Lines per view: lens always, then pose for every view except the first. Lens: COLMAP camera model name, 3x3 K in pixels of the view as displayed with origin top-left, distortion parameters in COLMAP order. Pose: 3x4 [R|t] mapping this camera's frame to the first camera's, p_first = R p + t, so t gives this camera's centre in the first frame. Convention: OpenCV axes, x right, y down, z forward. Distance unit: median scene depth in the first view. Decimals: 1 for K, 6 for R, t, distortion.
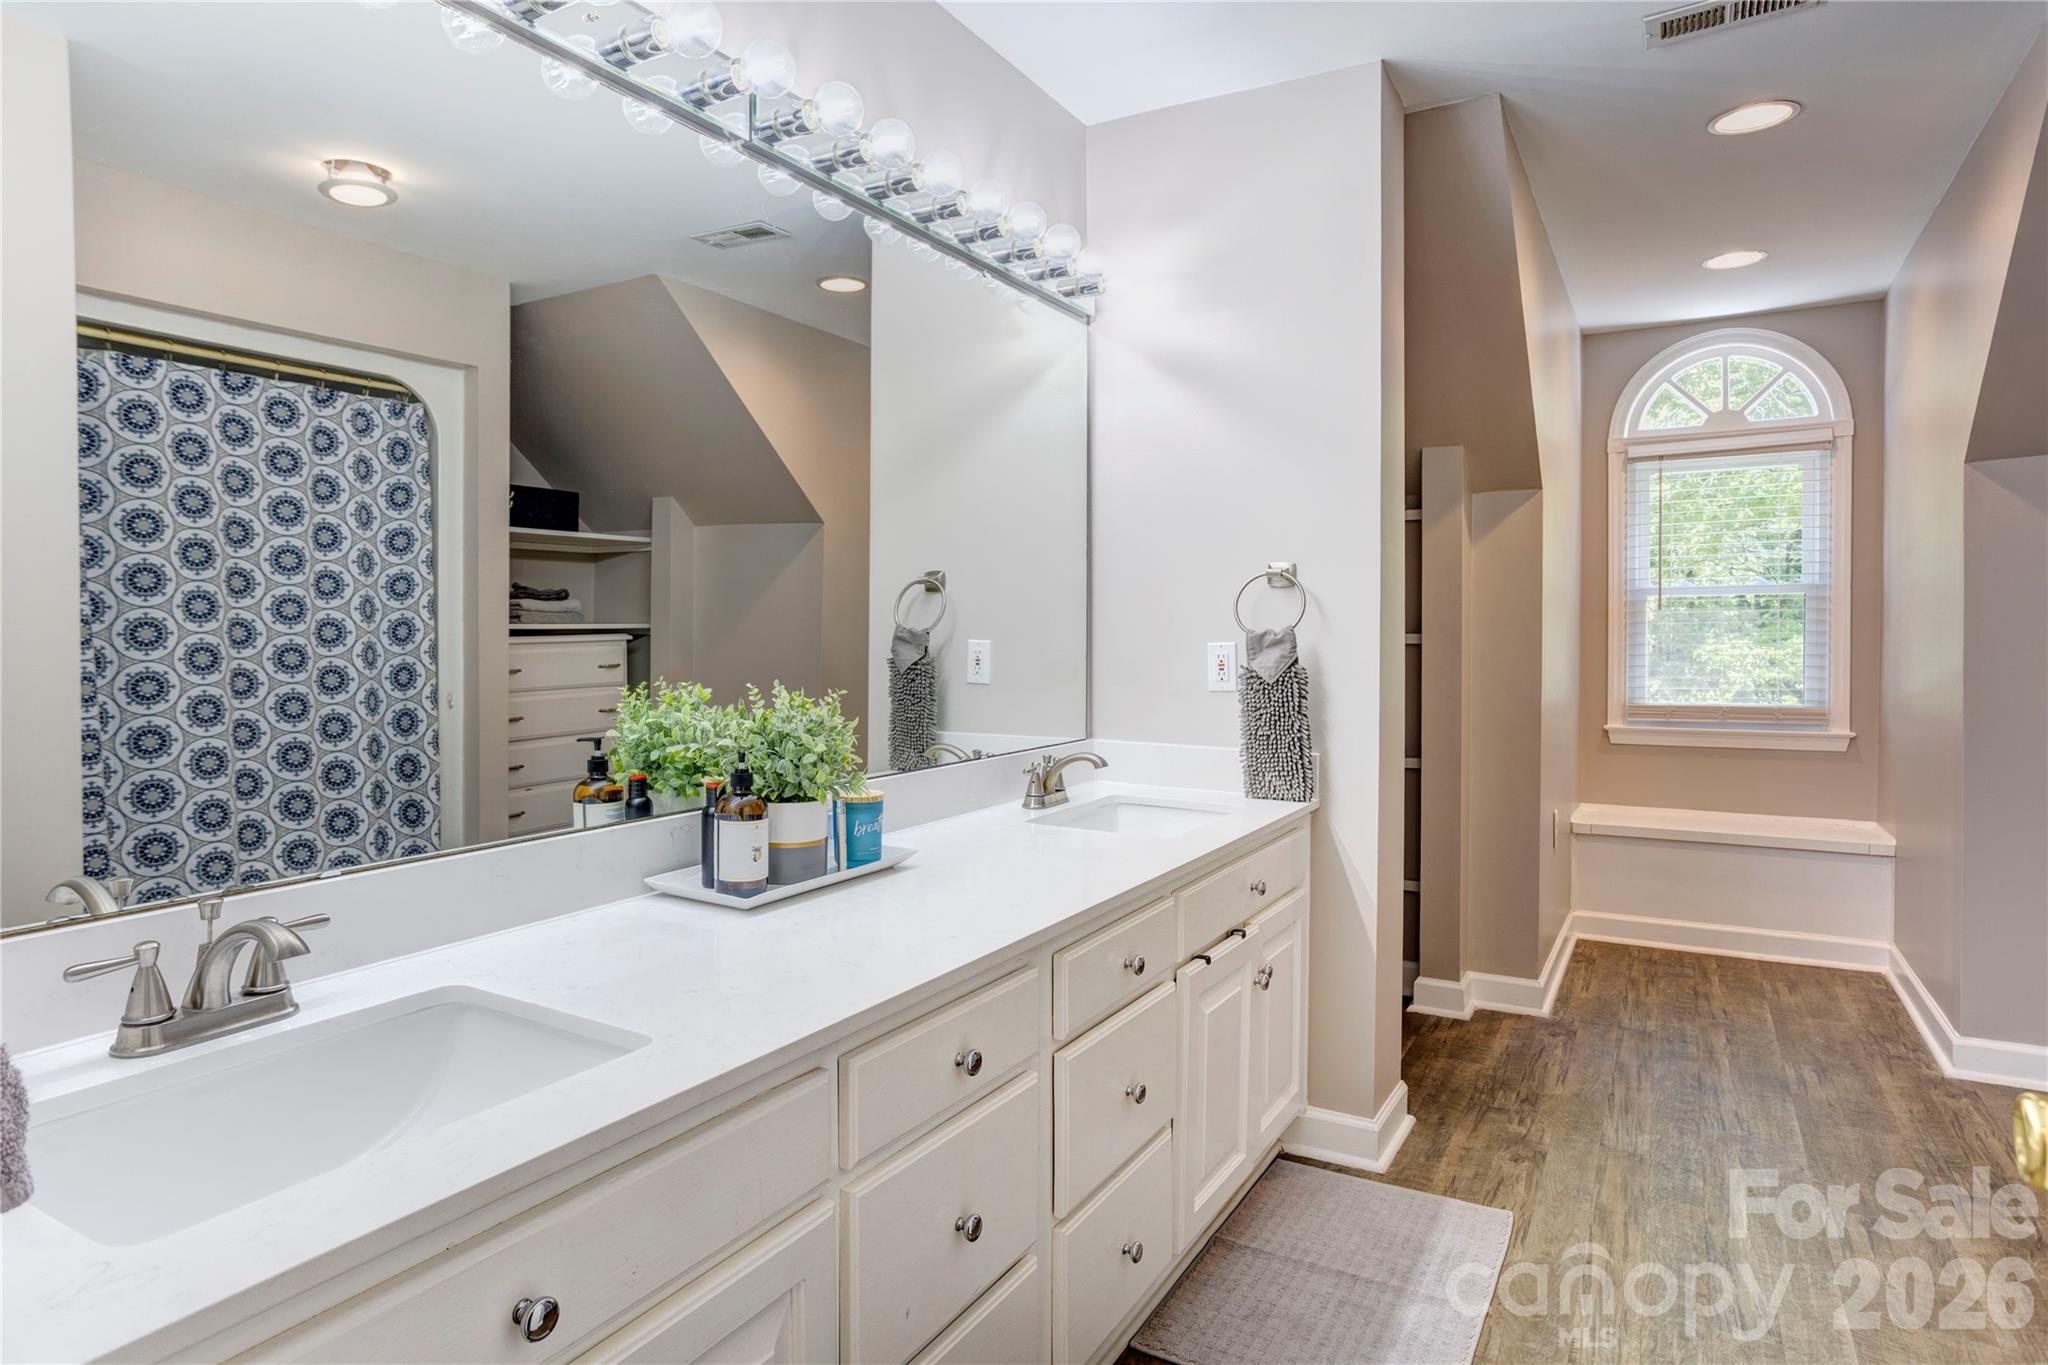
lens RADIAL K [[1193.9, 0, 994.5], [0, 1193.9, 659.6], [0, 0, 1]] dist [-0.055978, 0.040657]
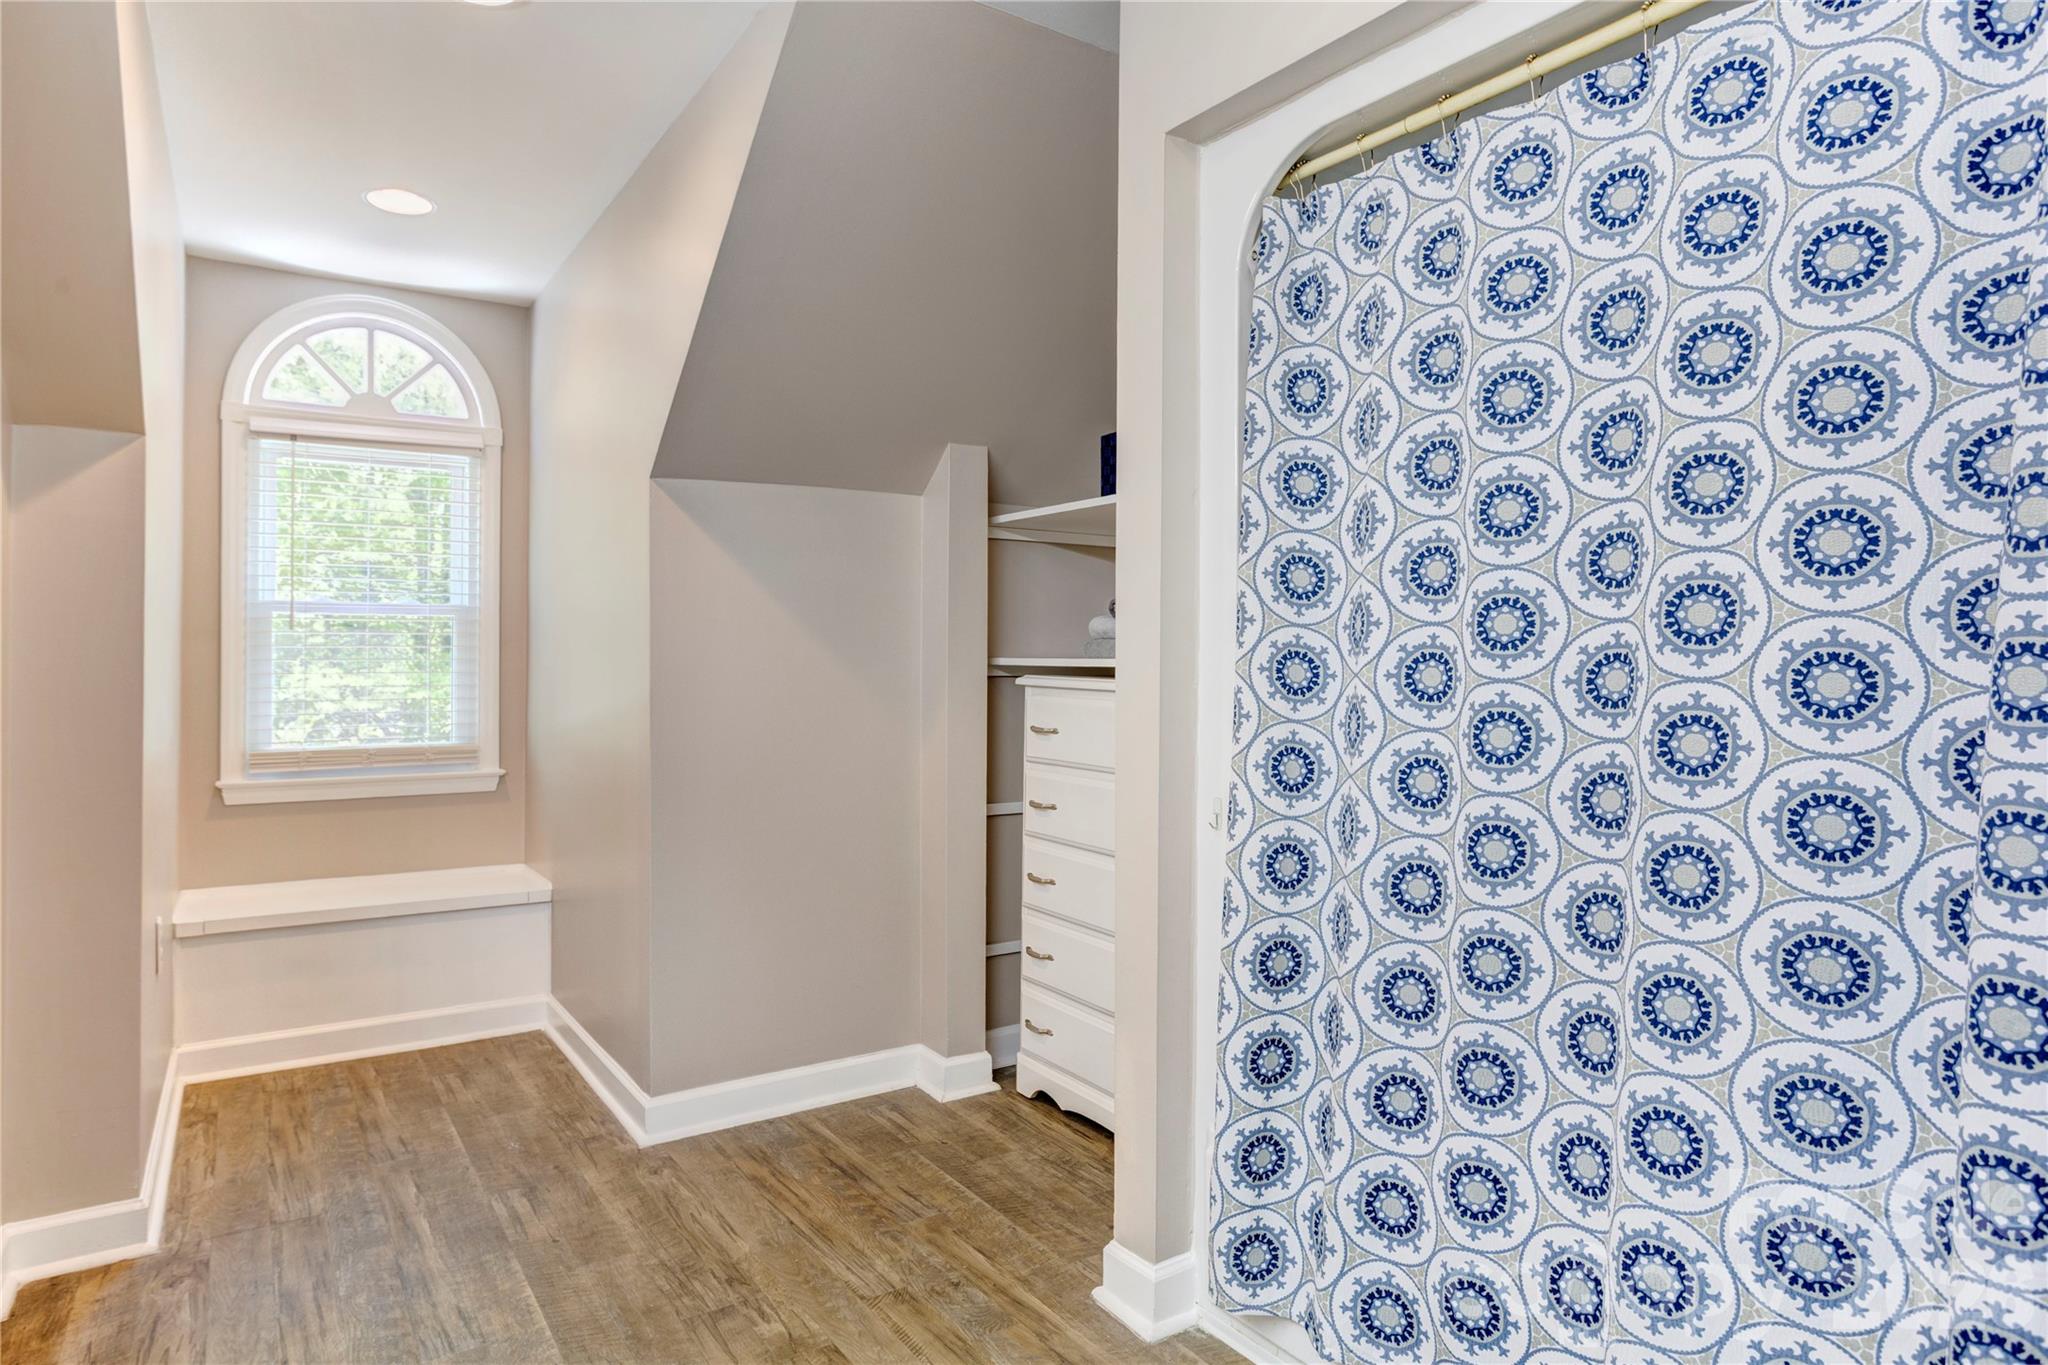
lens RADIAL K [[1193.9, 0, 994.5], [0, 1193.9, 659.6], [0, 0, 1]] dist [-0.055978, 0.040657]
pose [[0.455113, 0.009684, 0.890381, 0.093198], [0.013069, 0.999760, -0.017554, -0.002703], [-0.890338, 0.019626, 0.454877, 0.262914]]
